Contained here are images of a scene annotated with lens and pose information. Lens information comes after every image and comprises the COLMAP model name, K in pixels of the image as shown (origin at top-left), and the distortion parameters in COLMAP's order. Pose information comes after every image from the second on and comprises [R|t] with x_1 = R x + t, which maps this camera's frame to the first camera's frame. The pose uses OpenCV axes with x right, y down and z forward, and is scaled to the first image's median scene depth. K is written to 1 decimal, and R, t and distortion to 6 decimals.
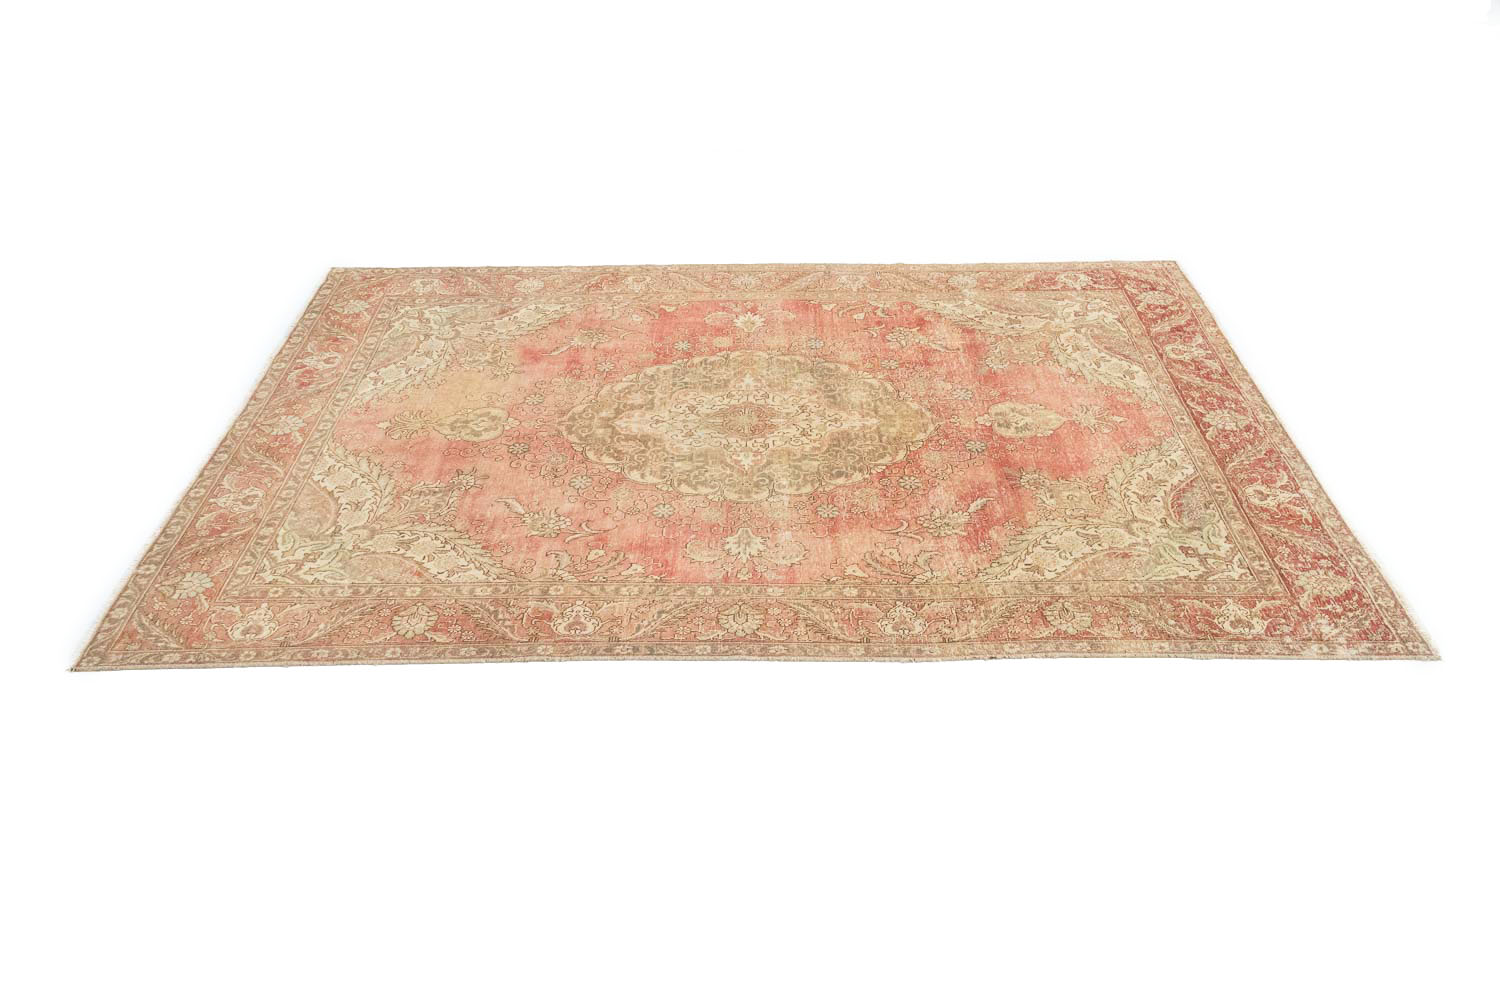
lens RADIAL K [[1243.6, 0, 738.5], [0, 1243.6, 497.6], [0, 0, 1]] dist [0.000332, 0.003998]
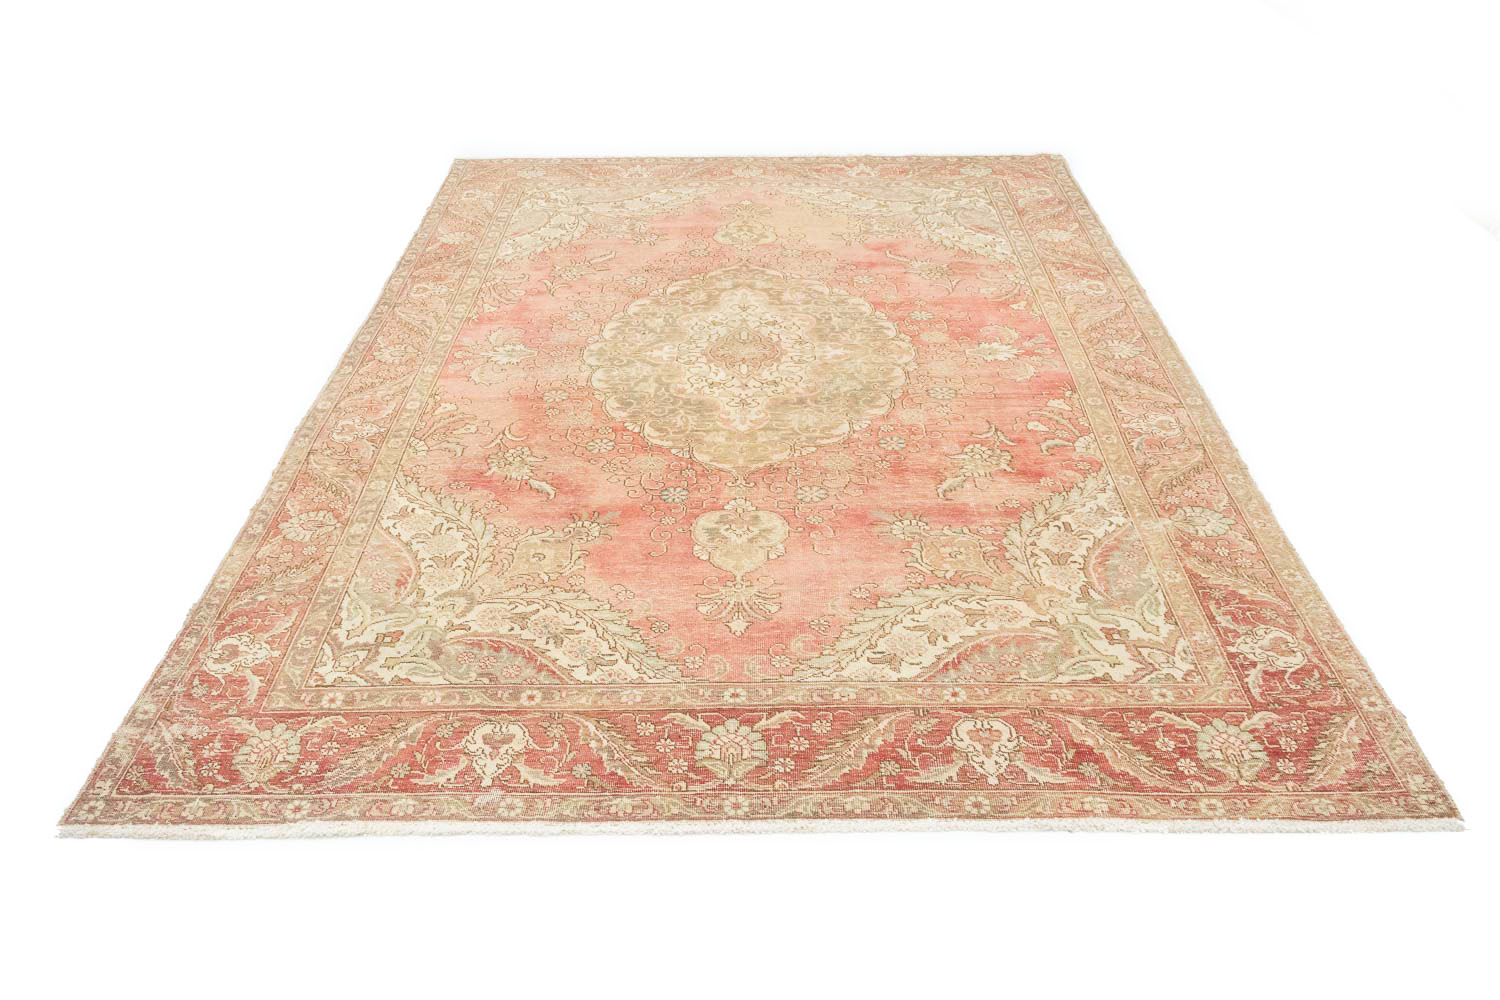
lens RADIAL K [[1243.6, 0, 738.5], [0, 1243.6, 497.6], [0, 0, 1]] dist [0.000332, 0.003998]
pose [[0.005581, 0.569335, -0.822087, 0.778768], [-0.565917, 0.679584, 0.466803, -0.396483], [0.824444, 0.462627, 0.325989, 0.766068]]
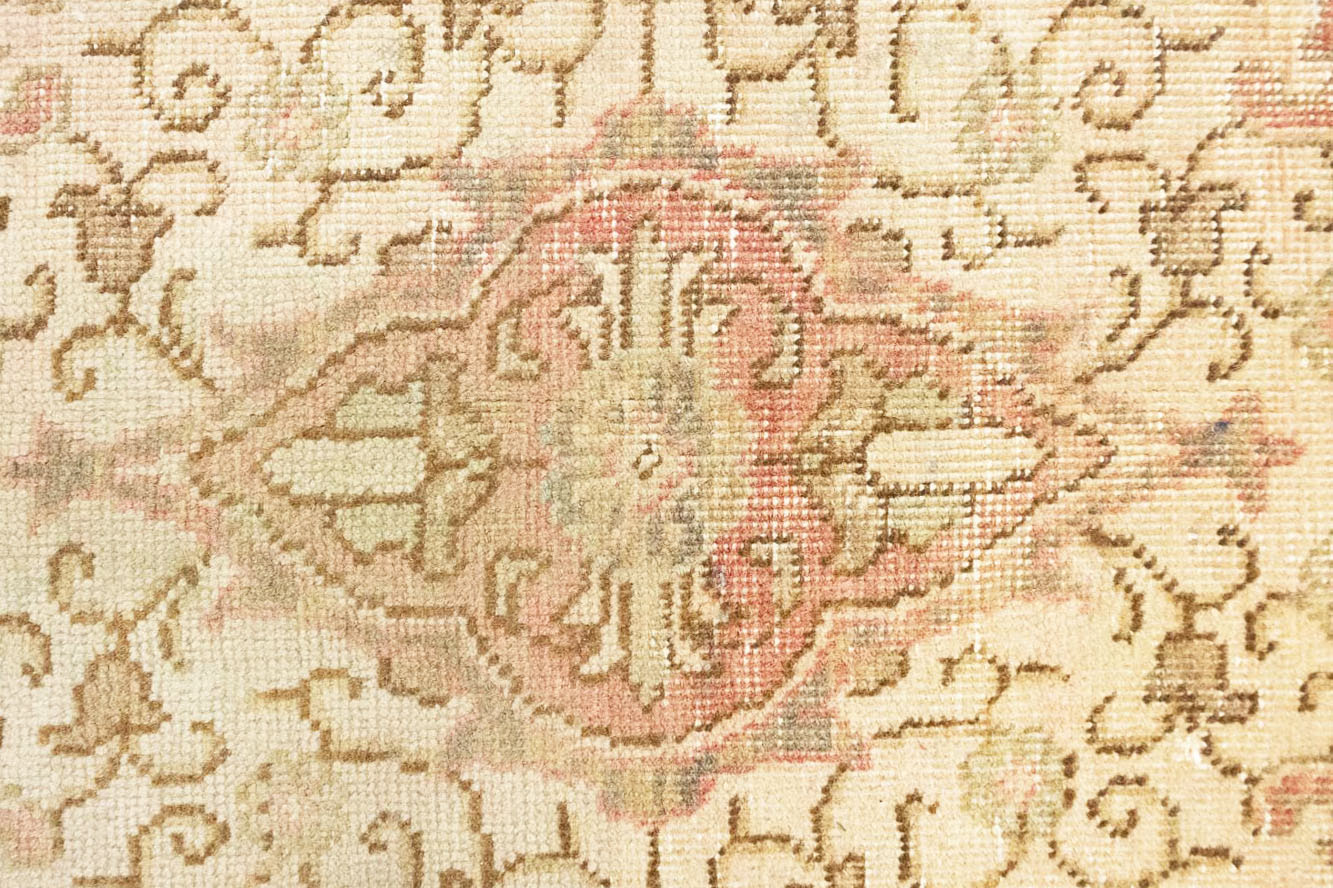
lens RADIAL K [[1105.1, 0, 656.3], [0, 1105.1, 441.9], [0, 0, 1]] dist [0.000332, 0.003998]
pose [[0.999345, -0.027566, 0.023455, 0.005093], [-0.002388, 0.596393, 0.802689, -0.138739], [-0.036116, -0.802219, 0.595937, 0.950720]]
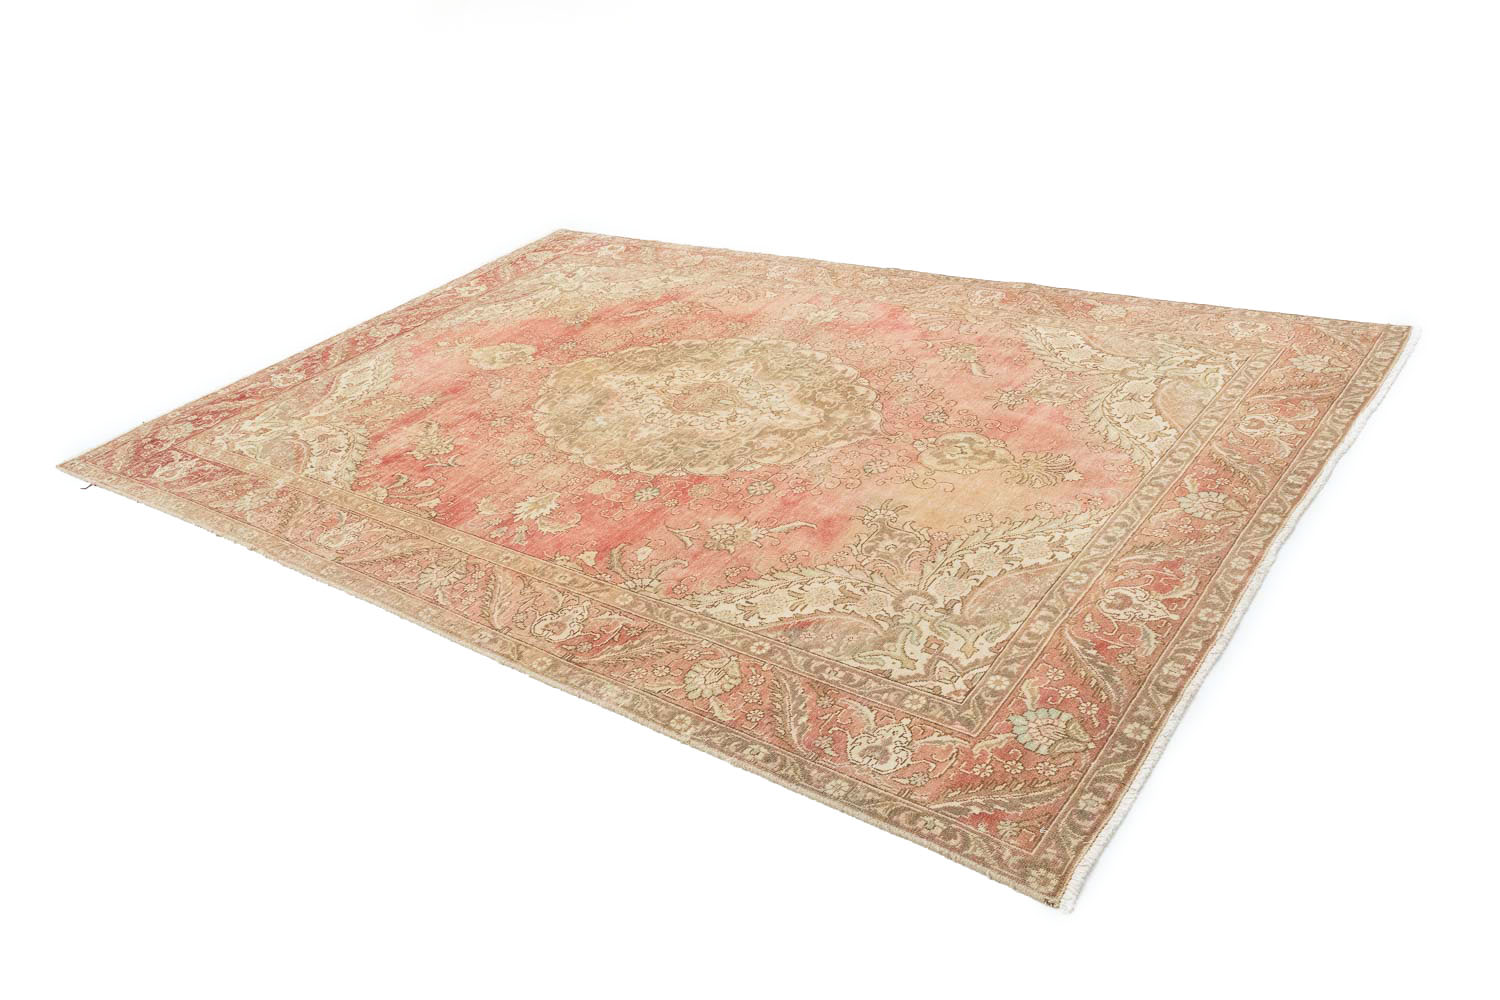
lens RADIAL K [[1248.6, 0, 728.3], [0, 1248.6, 500.7], [0, 0, 1]] dist [-0.003086, 0.003468]
pose [[-0.791159, -0.185454, 0.582815, -0.570640], [0.464779, 0.437102, 0.770015, -0.740575], [-0.397552, 0.880084, -0.259623, 1.308934]]
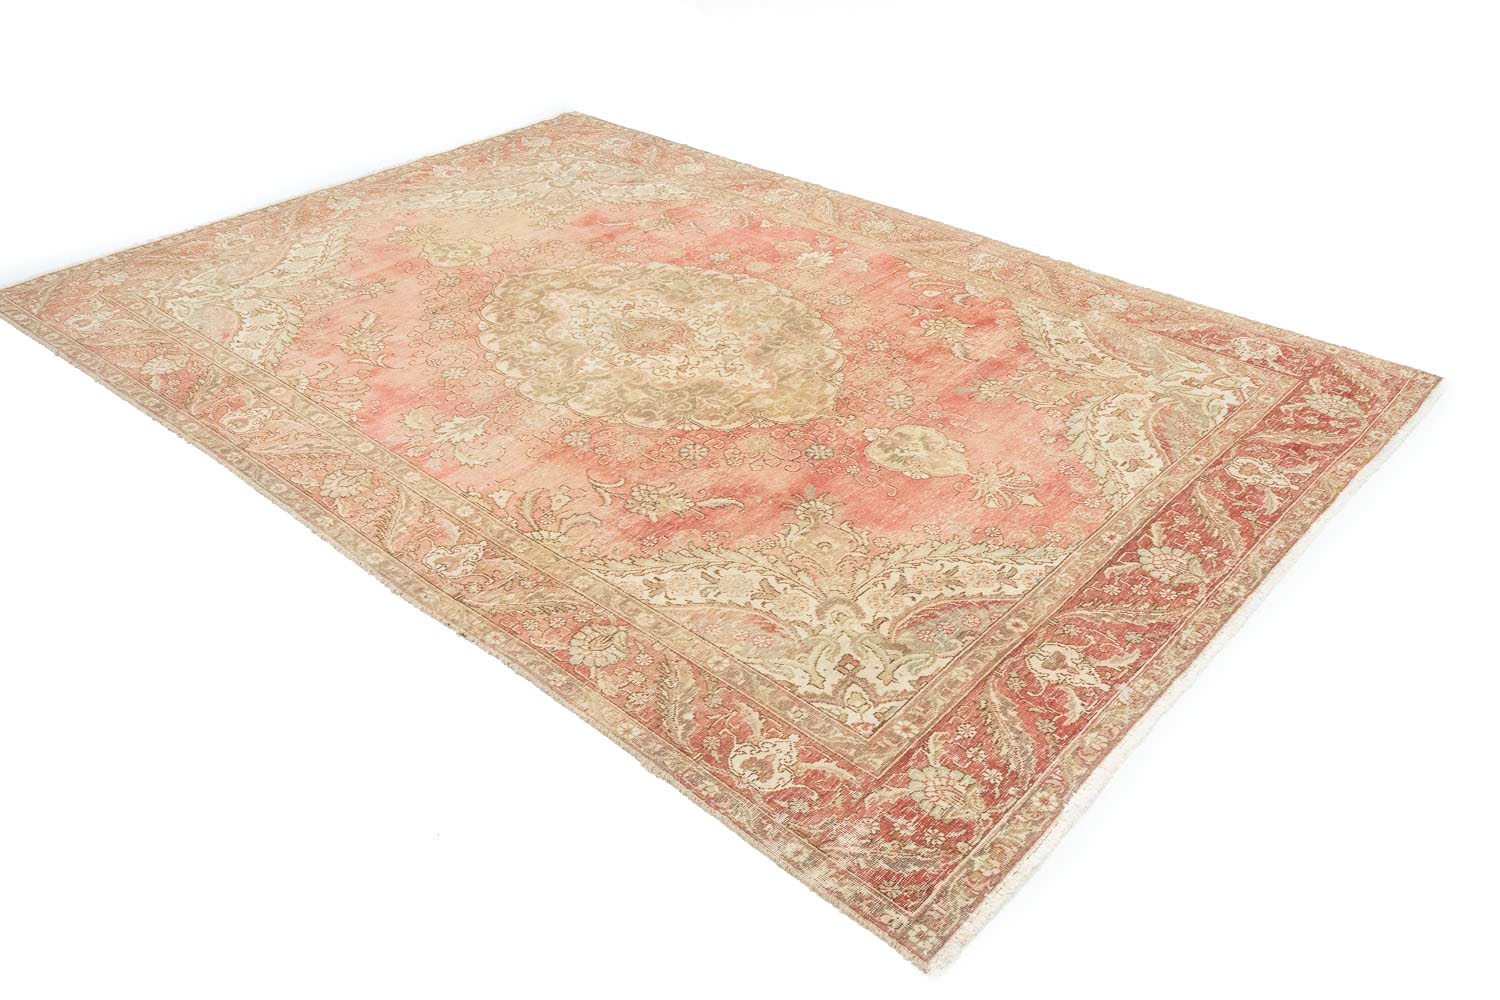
lens RADIAL K [[1243.6, 0, 738.5], [0, 1243.6, 497.6], [0, 0, 1]] dist [0.000332, 0.003998]
pose [[0.751439, 0.384757, -0.536006, 0.552903], [-0.386595, 0.915067, 0.114879, -0.081440], [0.534682, 0.120893, 0.836361, 0.333414]]
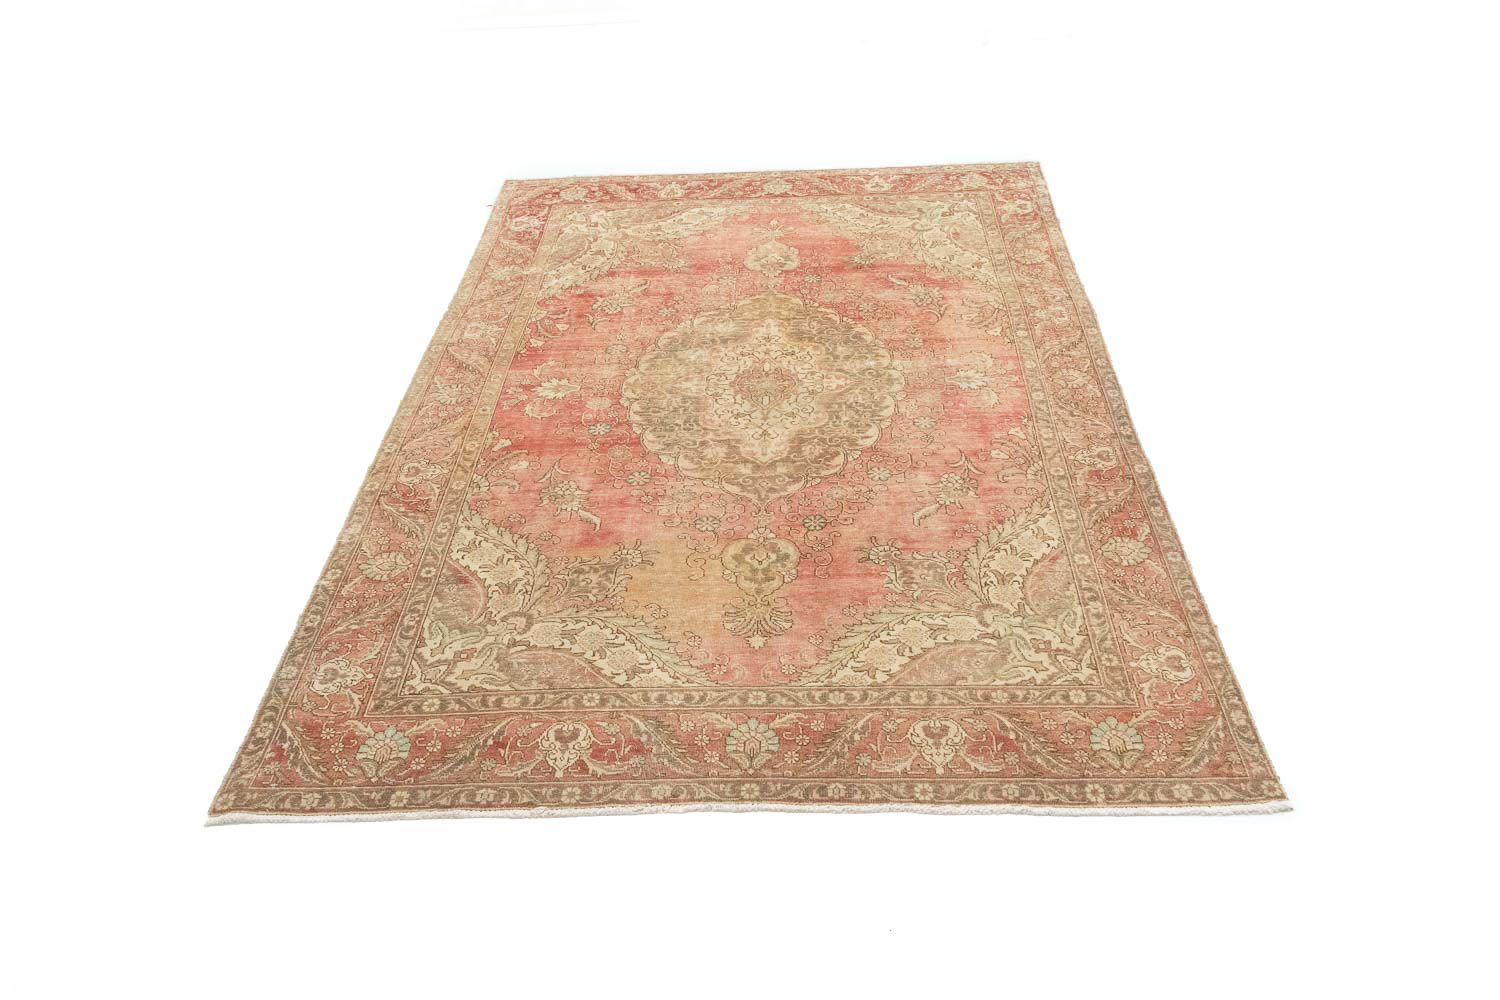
lens RADIAL K [[1235.6, 0, 729.5], [0, 1235.6, 498.3], [0, 0, 1]] dist [-0.000422, 0.001475]
pose [[0.030860, -0.603746, 0.796579, -0.855436], [0.620798, 0.636183, 0.458128, -0.484124], [-0.783363, 0.480377, 0.394437, 0.675699]]
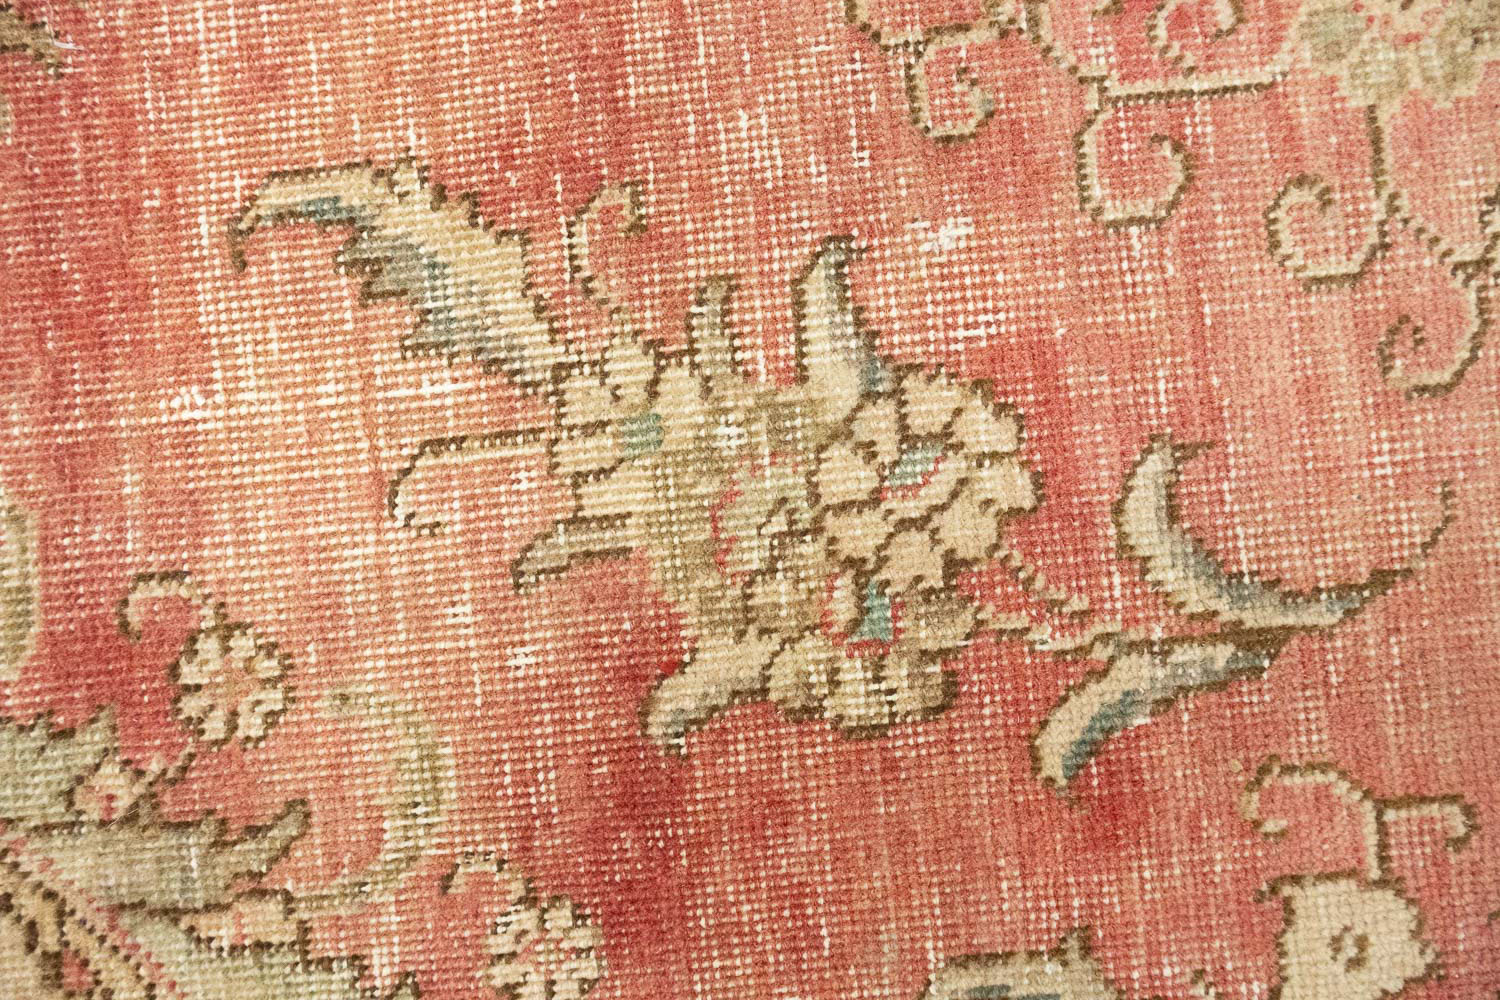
lens RADIAL K [[1243.6, 0, 738.5], [0, 1243.6, 497.6], [0, 0, 1]] dist [0.000332, 0.003998]
pose [[-0.992588, 0.119053, 0.024386, 0.153755], [-0.046564, -0.557941, 0.828573, -0.228093], [0.112250, 0.821297, 0.559350, 1.063037]]
